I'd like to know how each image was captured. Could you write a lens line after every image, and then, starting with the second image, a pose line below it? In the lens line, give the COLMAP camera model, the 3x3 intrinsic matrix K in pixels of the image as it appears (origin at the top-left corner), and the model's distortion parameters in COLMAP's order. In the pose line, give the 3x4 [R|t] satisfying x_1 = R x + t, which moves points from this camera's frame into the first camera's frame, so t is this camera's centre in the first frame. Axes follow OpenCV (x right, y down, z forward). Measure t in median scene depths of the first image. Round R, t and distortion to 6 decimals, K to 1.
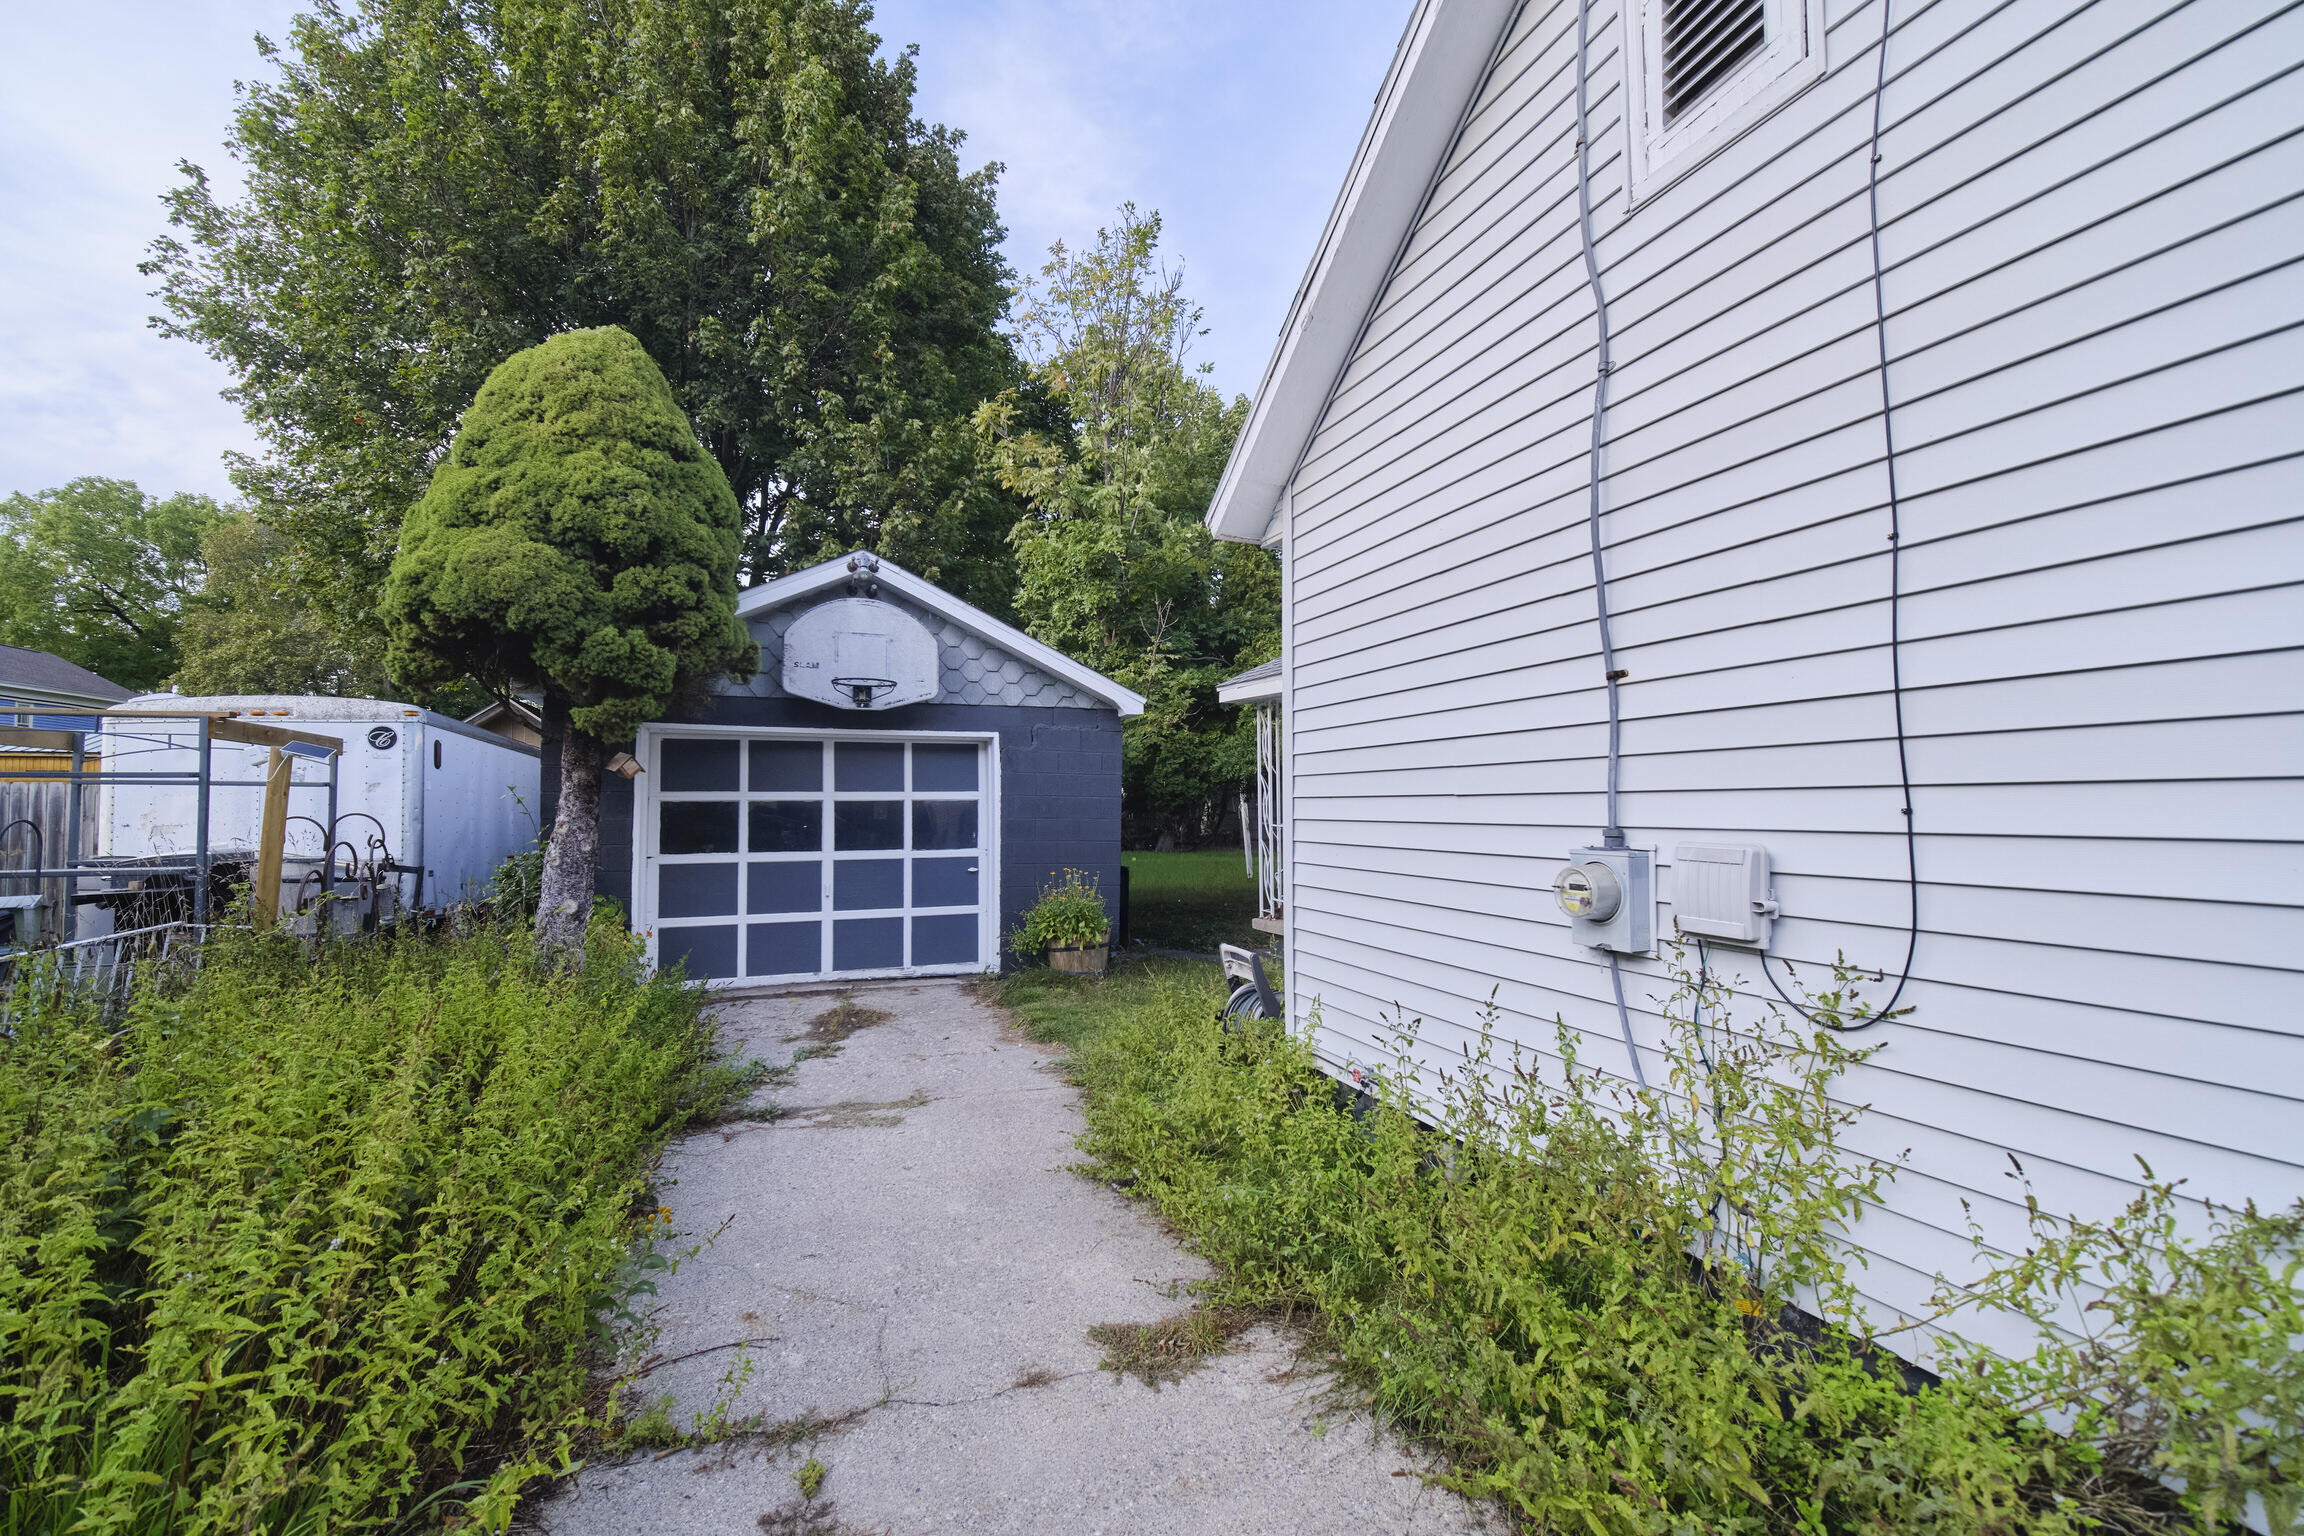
lens RADIAL K [[905.1, 0, 1149.8], [0, 905.1, 778.1], [0, 0, 1]] dist [0.001748, -0.000029]
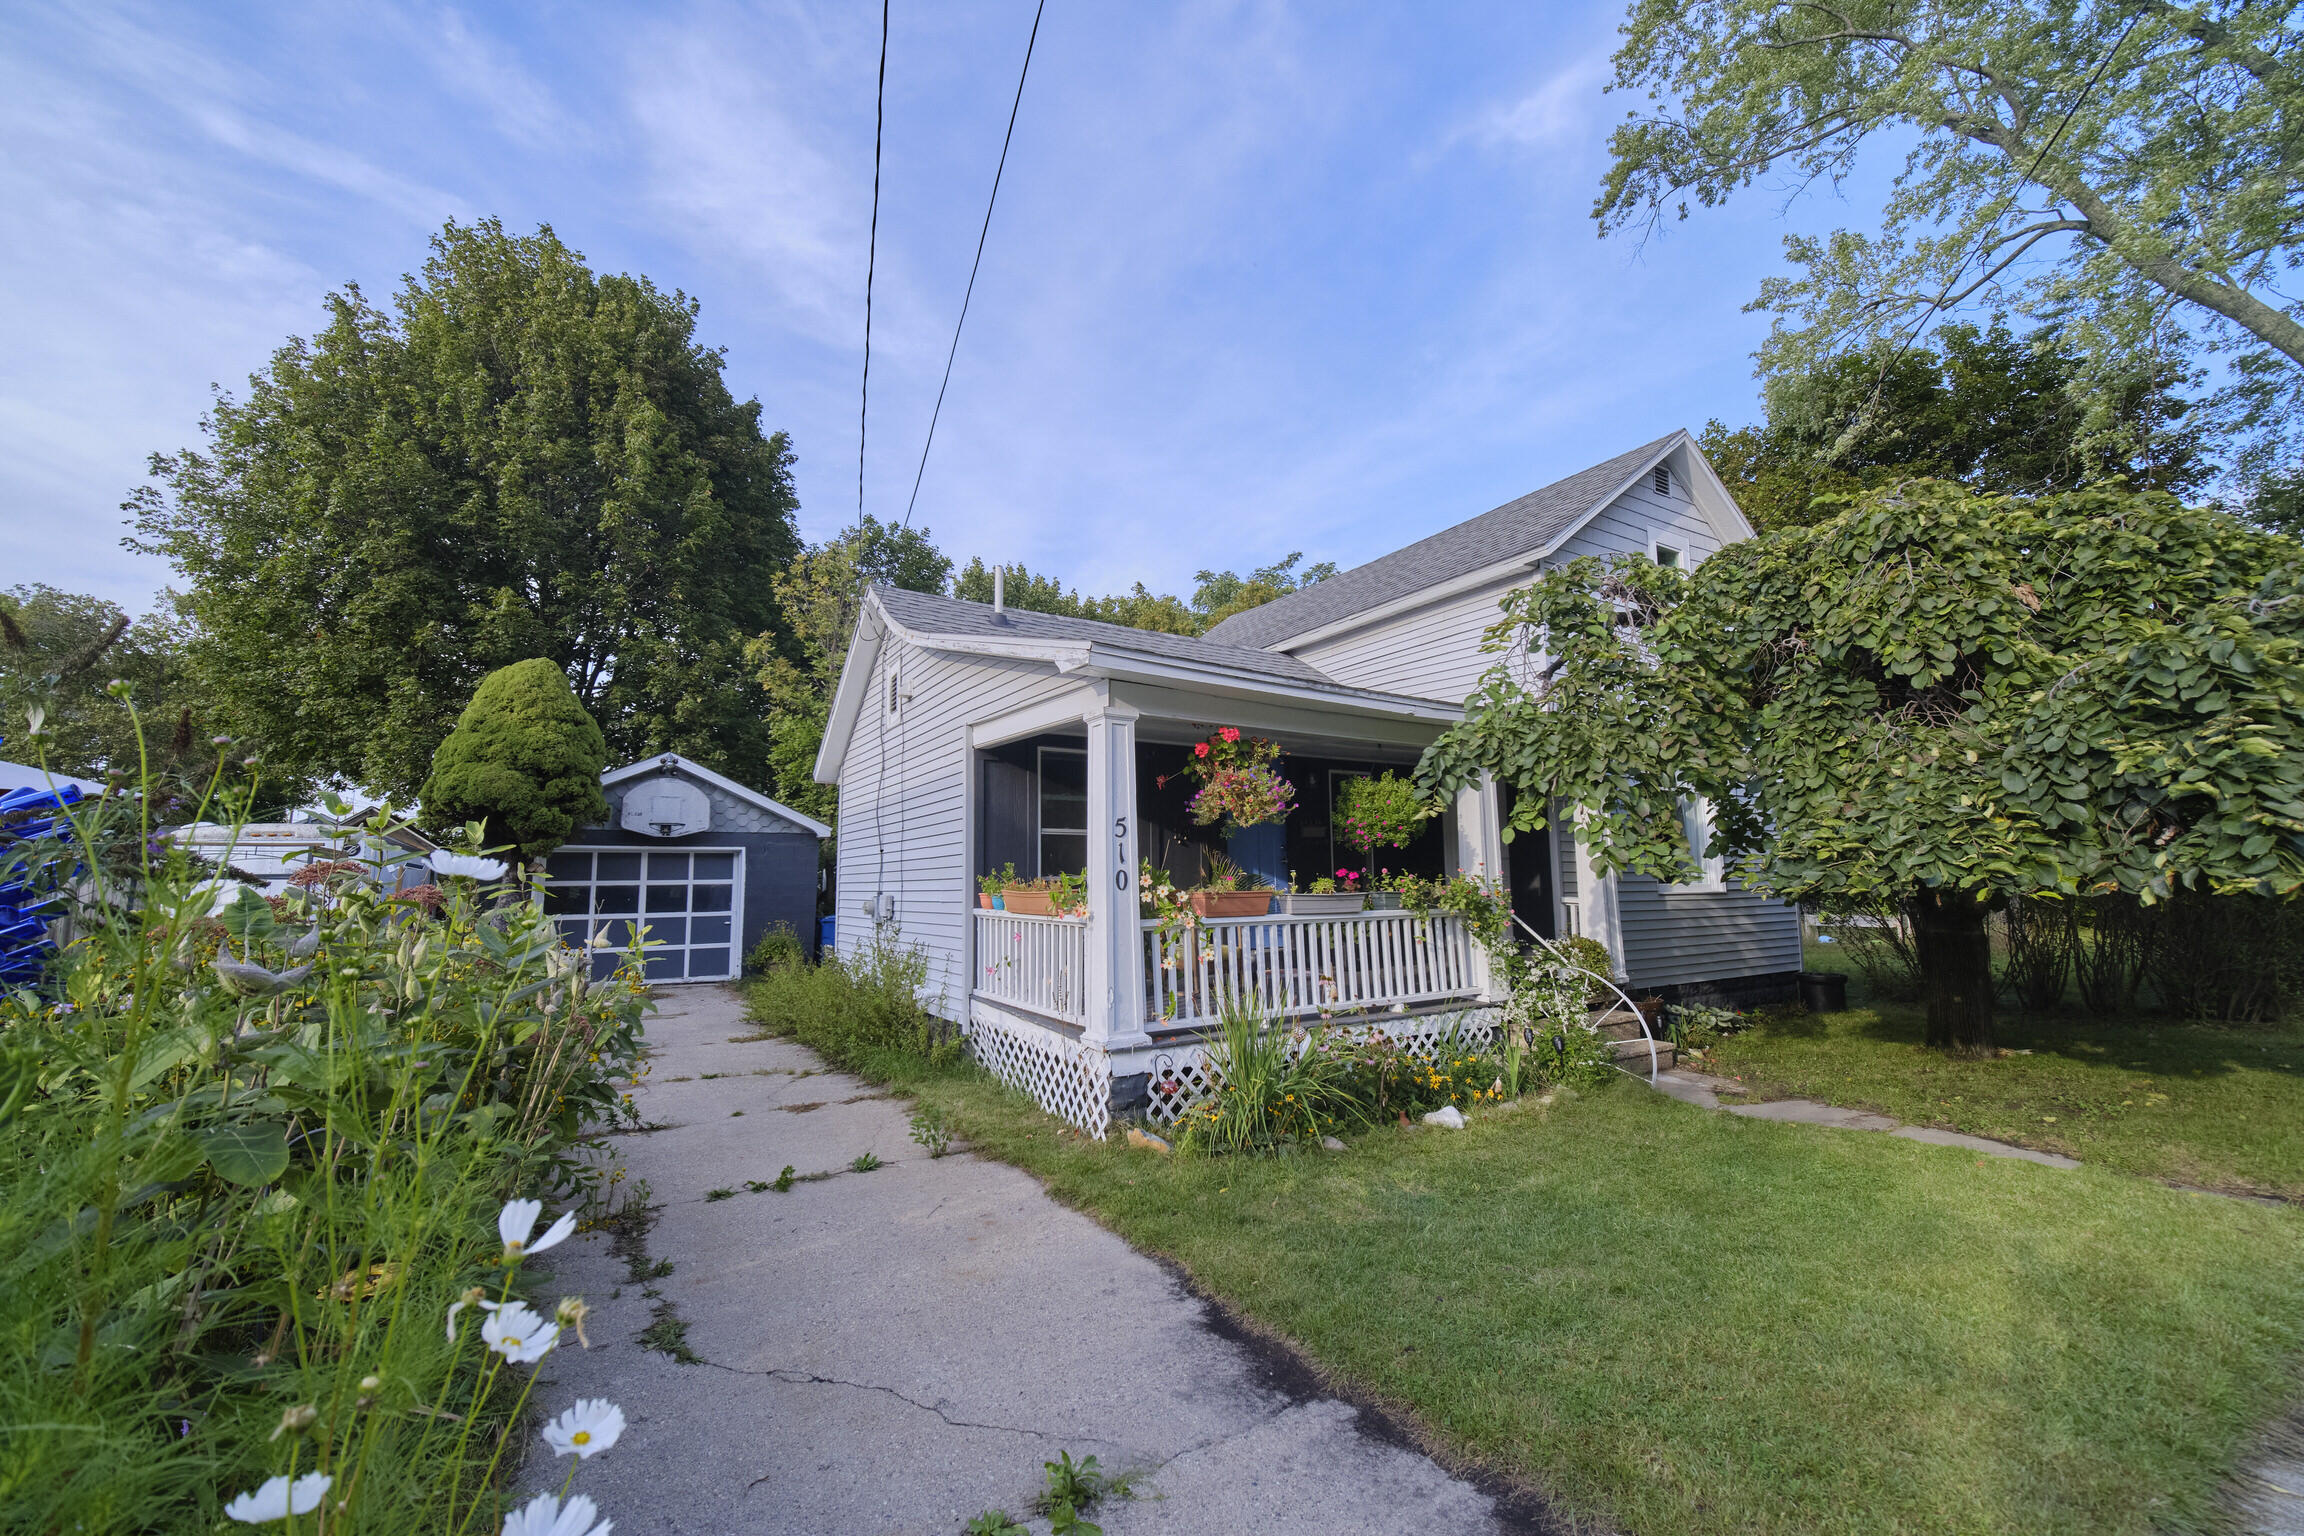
lens RADIAL K [[905.1, 0, 1149.8], [0, 905.1, 778.1], [0, 0, 1]] dist [0.001748, -0.000029]
pose [[0.982987, 0.013116, 0.183204, 0.324896], [0.002958, 0.996187, -0.087195, -0.029199], [-0.183649, 0.086254, 0.979200, -1.036246]]
